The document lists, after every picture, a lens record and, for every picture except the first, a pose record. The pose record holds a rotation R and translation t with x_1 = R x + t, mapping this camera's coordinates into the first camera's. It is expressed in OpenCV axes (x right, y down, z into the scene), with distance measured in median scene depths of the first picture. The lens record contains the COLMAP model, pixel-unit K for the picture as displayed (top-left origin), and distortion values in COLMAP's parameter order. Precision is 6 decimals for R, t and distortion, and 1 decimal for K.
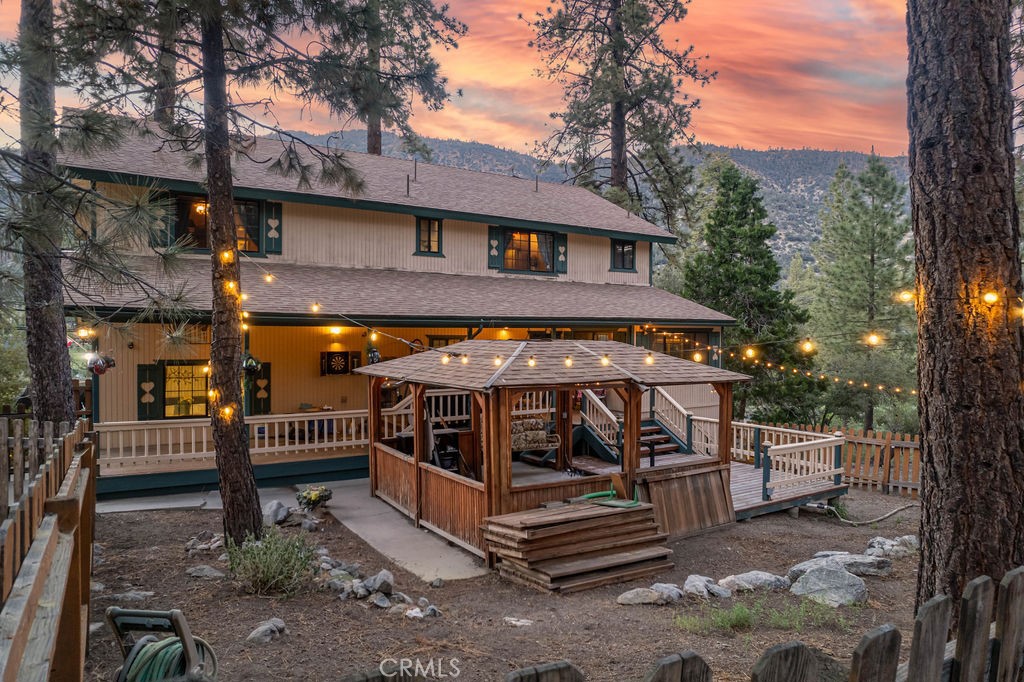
lens RADIAL K [[654.8, 0, 494.3], [0, 654.8, 342.2], [0, 0, 1]] dist [-0.069436, 0.054053]
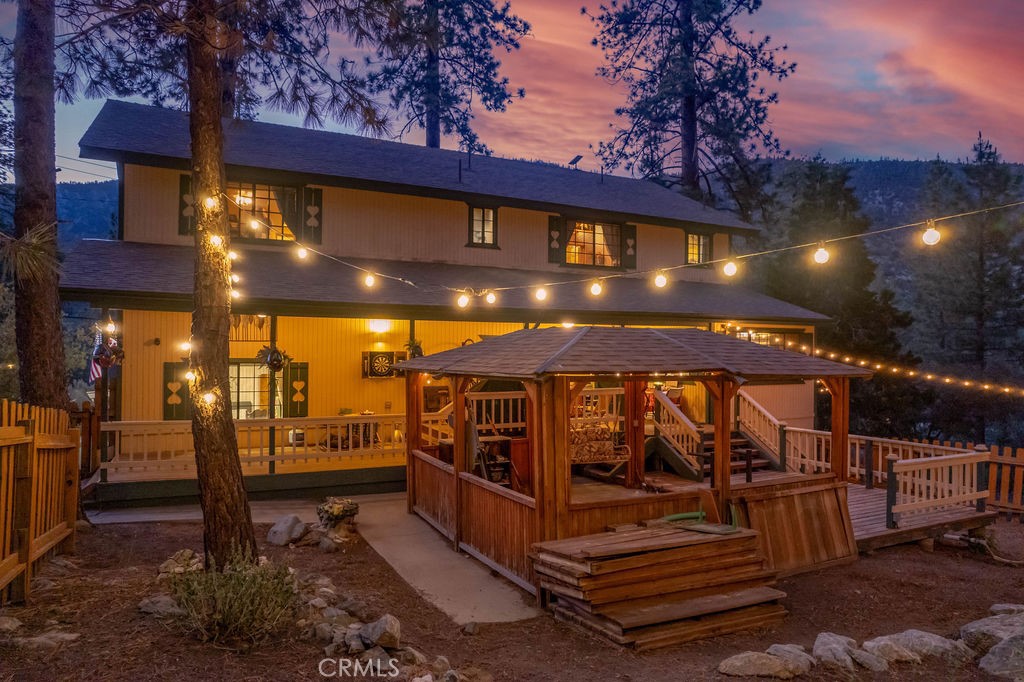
lens RADIAL K [[654.8, 0, 499.1], [0, 654.8, 337.9], [0, 0, 1]] dist [-0.069436, 0.054053]
pose [[0.995798, 0.000331, -0.091571, 0.006817], [-0.003525, 0.999391, -0.034723, 0.027978], [0.091504, 0.034900, 0.995193, 0.115347]]
